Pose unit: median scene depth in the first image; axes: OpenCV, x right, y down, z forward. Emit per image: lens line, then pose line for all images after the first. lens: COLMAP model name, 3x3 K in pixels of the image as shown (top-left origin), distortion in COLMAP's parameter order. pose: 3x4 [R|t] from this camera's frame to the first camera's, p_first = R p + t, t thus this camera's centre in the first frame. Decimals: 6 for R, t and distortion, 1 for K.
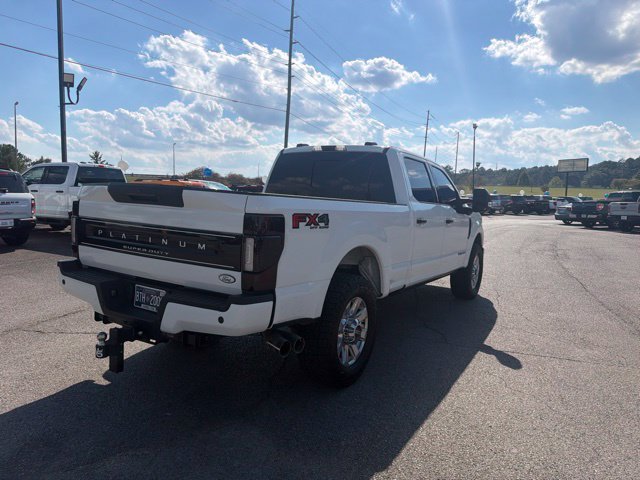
lens RADIAL K [[448.0, 0, 325.3], [0, 448.0, 239.9], [0, 0, 1]] dist [0.035078, -0.049395]
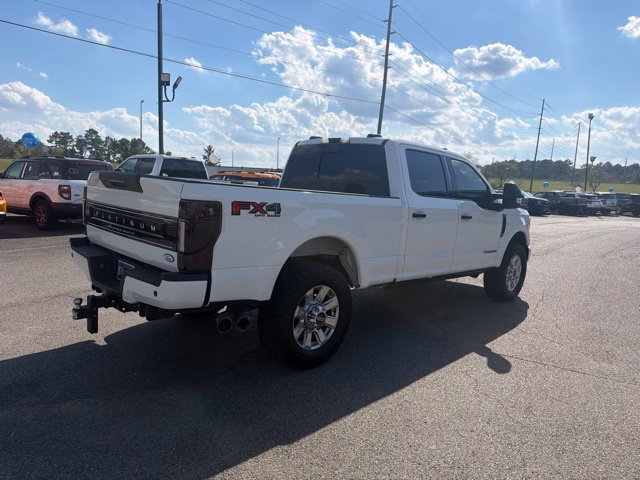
lens RADIAL K [[447.2, 0, 324.6], [0, 447.2, 249.5], [0, 0, 1]] dist [0.052233, -0.075604]
pose [[0.974987, 0.048748, -0.216851, 0.309375], [-0.041369, 0.998404, 0.038443, 0.005166], [0.218379, -0.028510, 0.975448, -0.004170]]
